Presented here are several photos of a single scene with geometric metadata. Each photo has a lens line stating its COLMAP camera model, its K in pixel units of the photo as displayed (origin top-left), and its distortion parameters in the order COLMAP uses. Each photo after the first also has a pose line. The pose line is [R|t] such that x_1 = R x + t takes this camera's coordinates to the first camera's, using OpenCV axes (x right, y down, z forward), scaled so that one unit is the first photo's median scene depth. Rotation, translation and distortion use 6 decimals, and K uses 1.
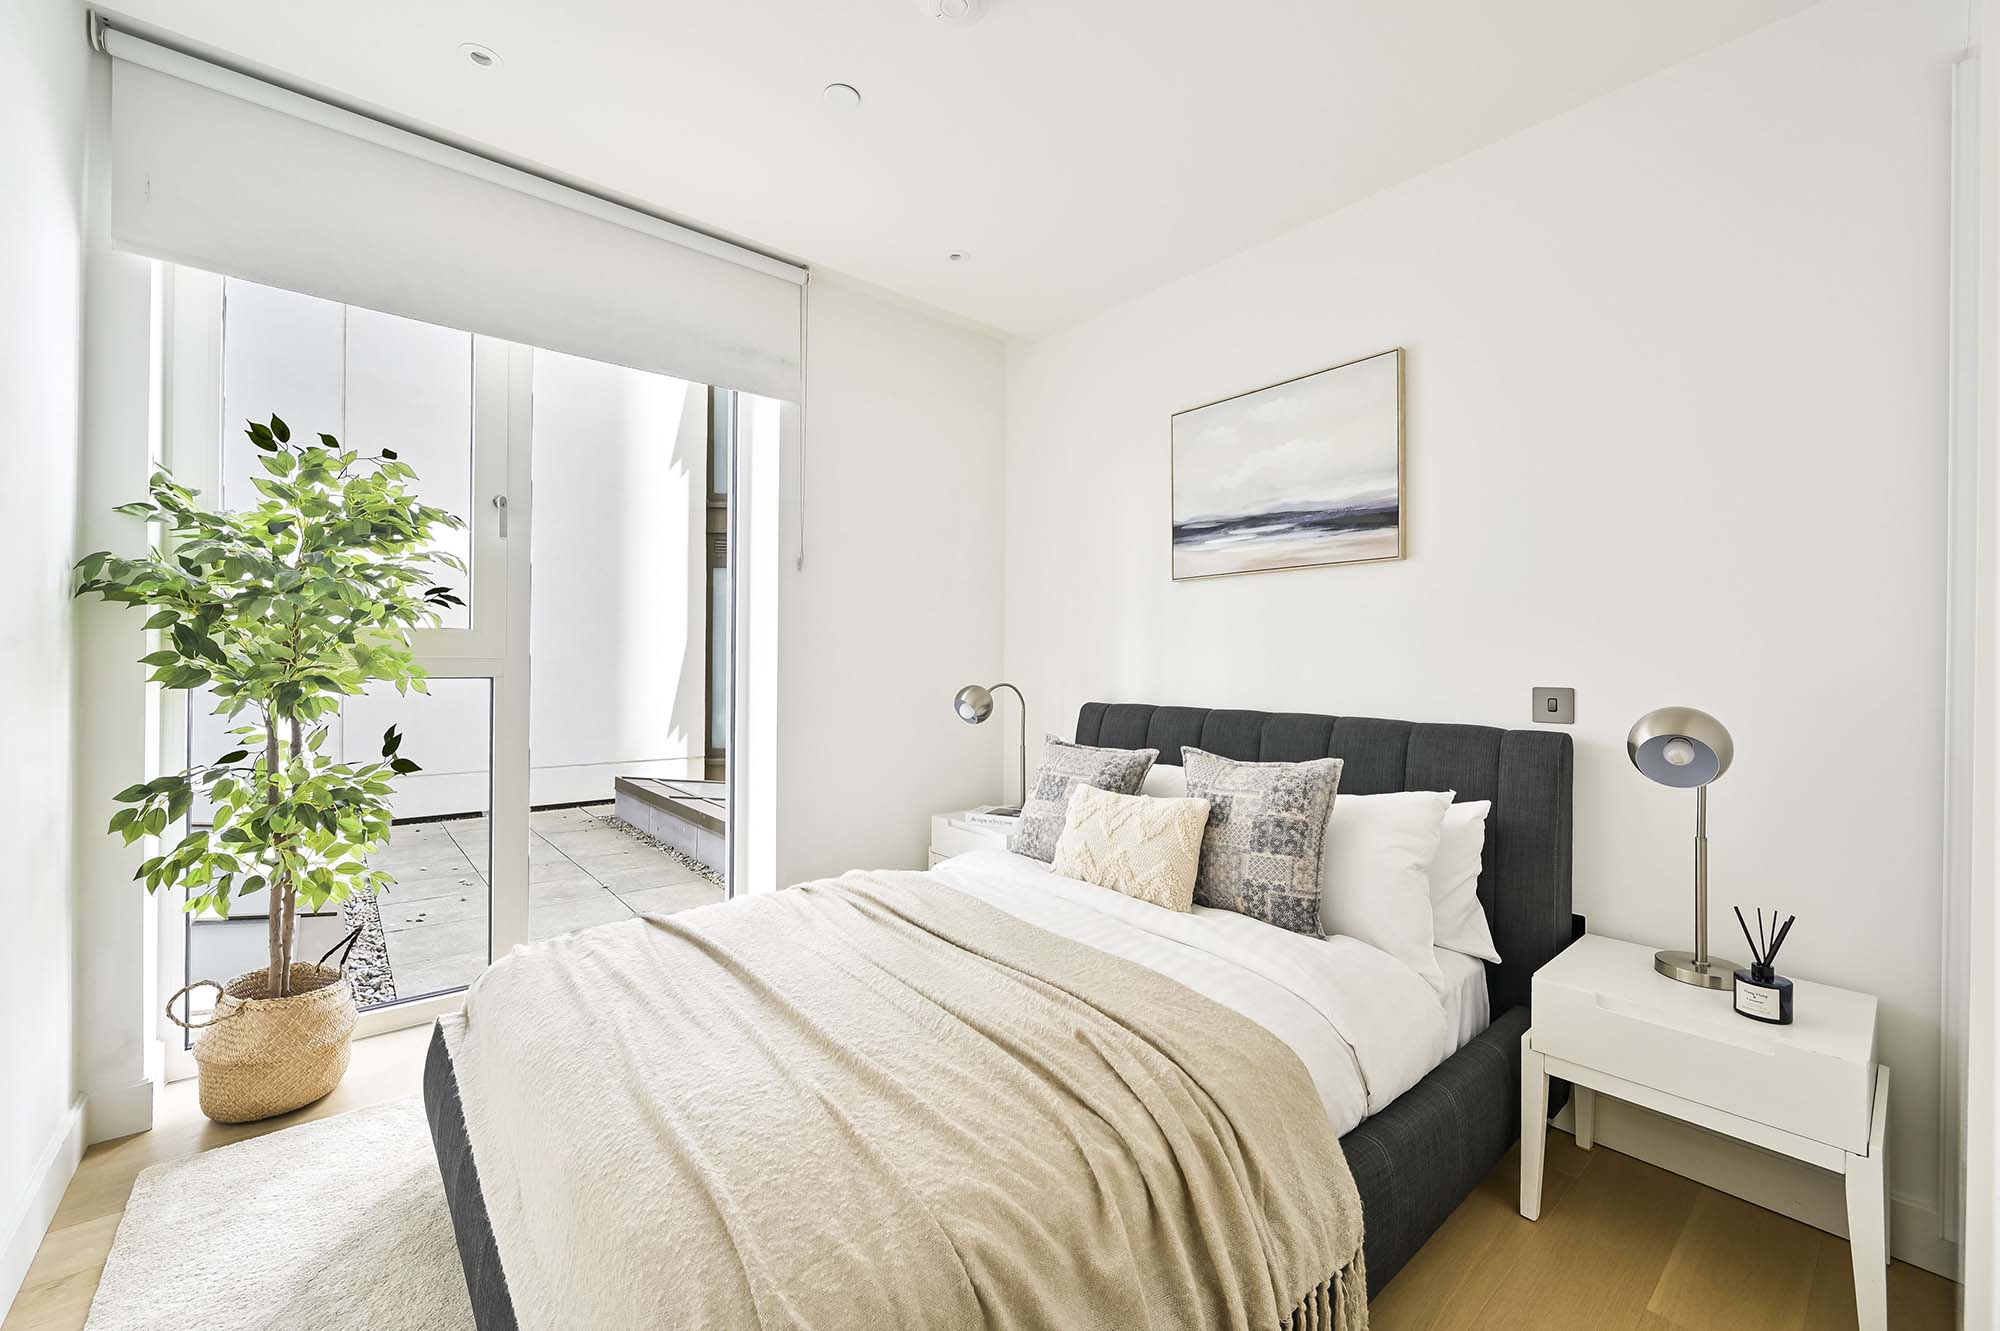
lens RADIAL K [[788.2, 0, 999.1], [0, 788.2, 658.6], [0, 0, 1]] dist [0.000110, 0.000916]
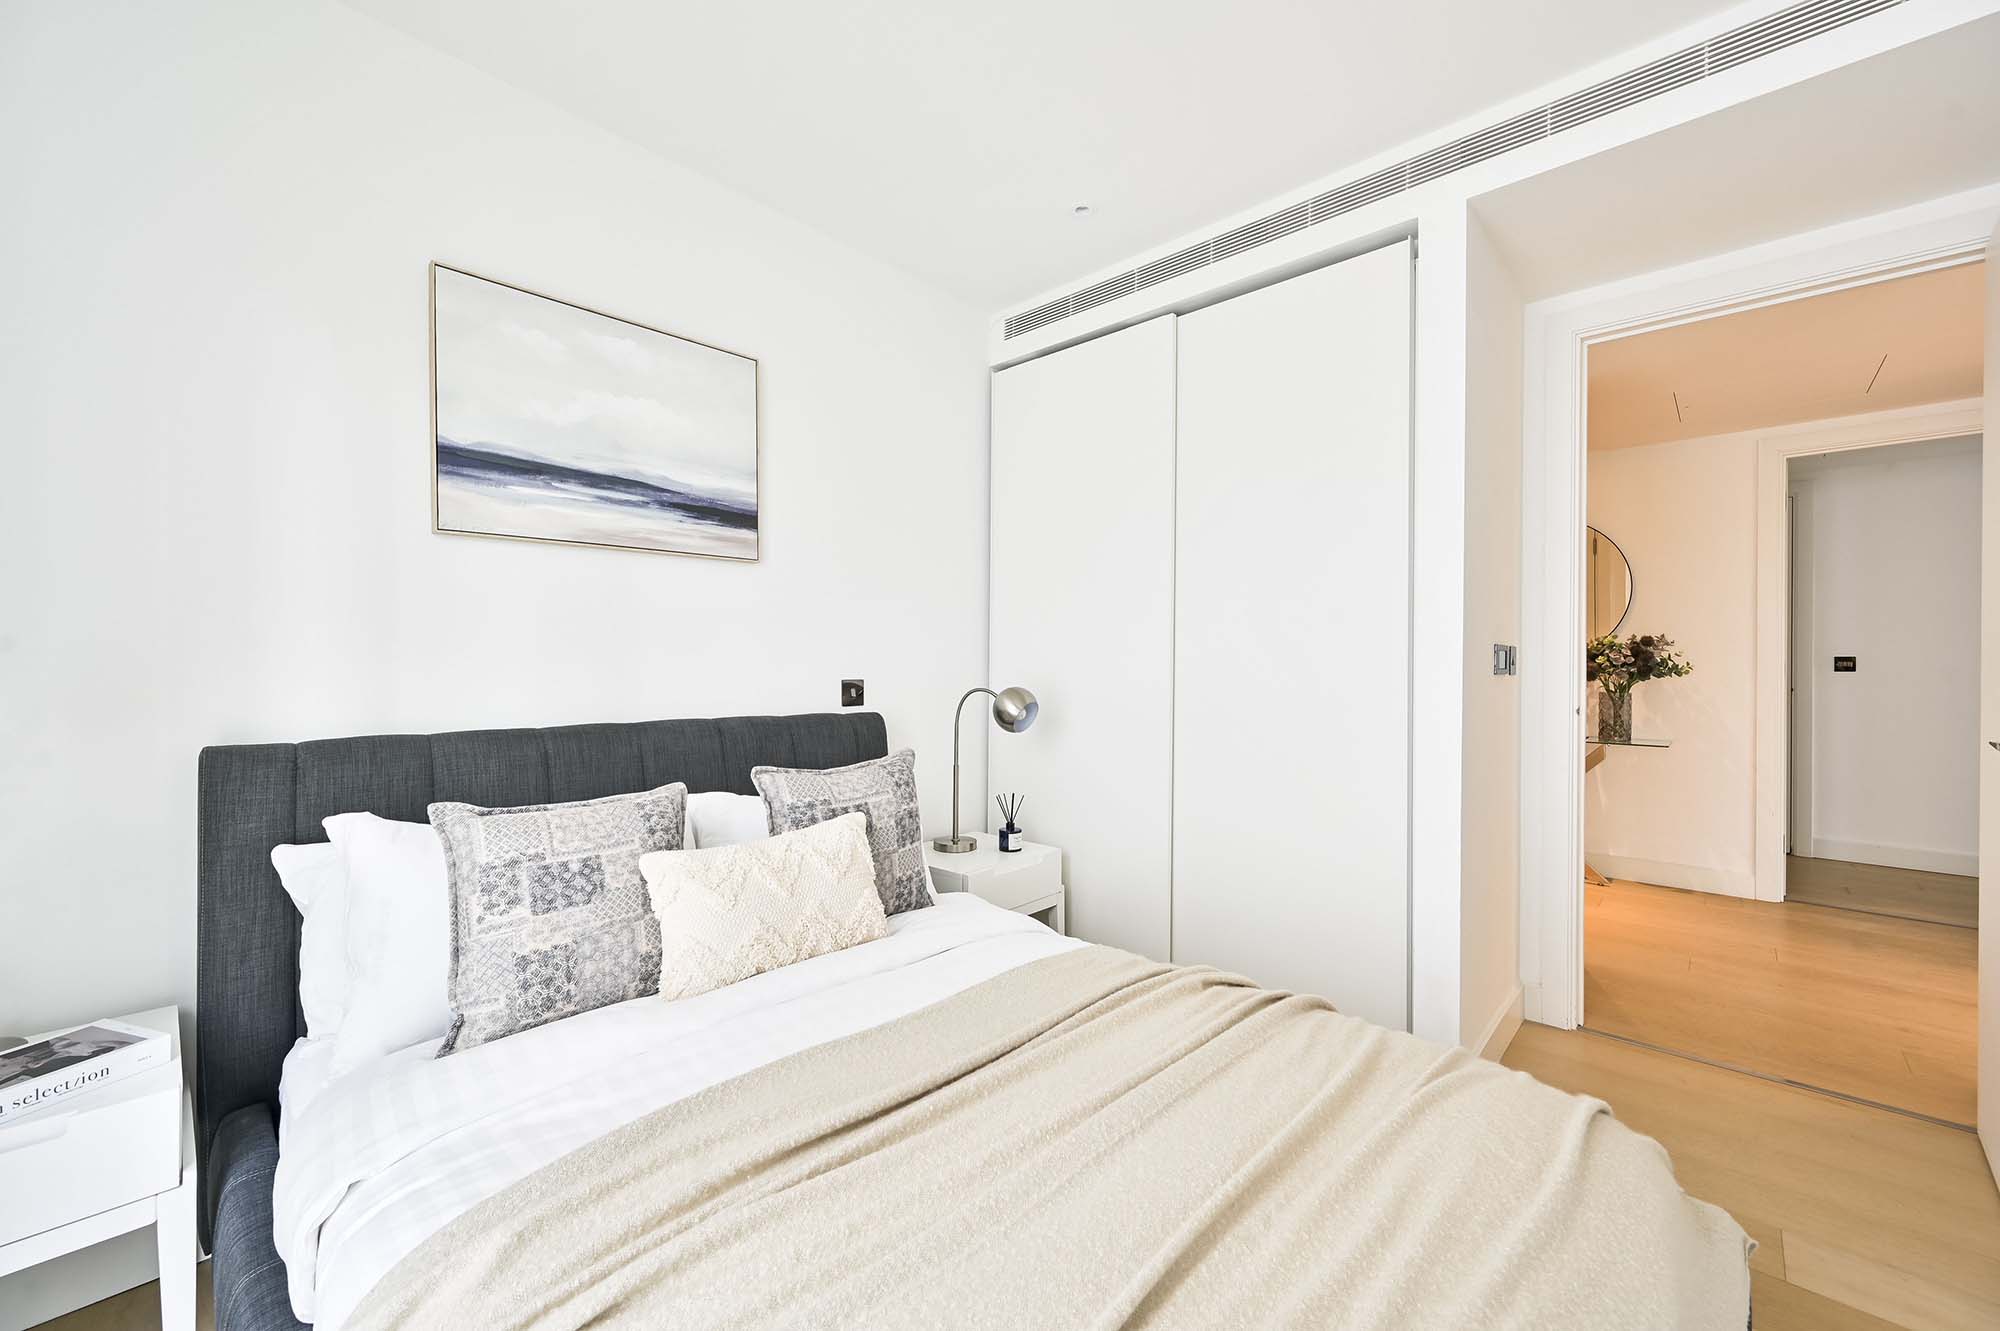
lens RADIAL K [[788.2, 0, 999.5], [0, 788.2, 667.6], [0, 0, 1]] dist [0.000110, 0.000916]
pose [[-0.105741, -0.013322, 0.994304, -0.555268], [-0.004847, 0.999905, 0.012882, -0.002201], [-0.994382, -0.003457, -0.105795, 0.778410]]
